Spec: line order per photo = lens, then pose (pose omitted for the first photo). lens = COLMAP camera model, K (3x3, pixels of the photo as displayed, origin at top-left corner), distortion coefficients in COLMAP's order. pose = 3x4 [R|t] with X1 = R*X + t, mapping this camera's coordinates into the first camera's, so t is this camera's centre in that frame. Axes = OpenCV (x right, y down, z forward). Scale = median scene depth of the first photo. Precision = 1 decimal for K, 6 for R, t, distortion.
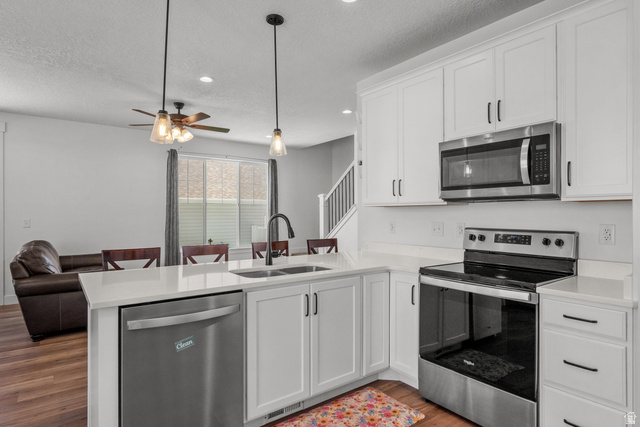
lens RADIAL K [[351.8, 0, 320.8], [0, 351.8, 213.2], [0, 0, 1]] dist [0.001366, -0.000943]
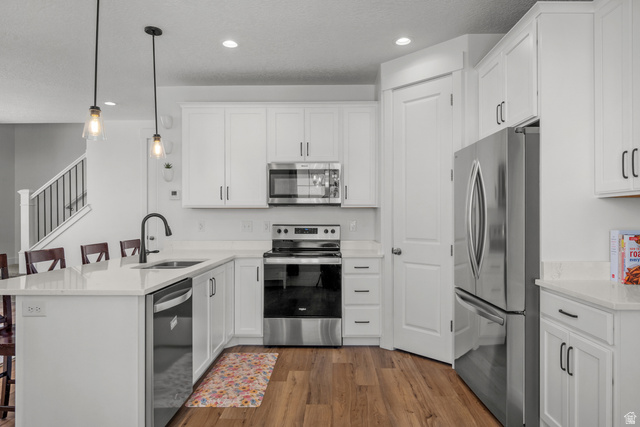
lens RADIAL K [[397.0, 0, 320.0], [0, 397.0, 215.9], [0, 0, 1]] dist [0.002279, -0.000141]
pose [[0.627672, 0.001499, 0.778476, -0.757193], [-0.001337, 0.999999, -0.000847, 0.008857], [-0.778477, -0.000509, 0.627673, -0.144317]]
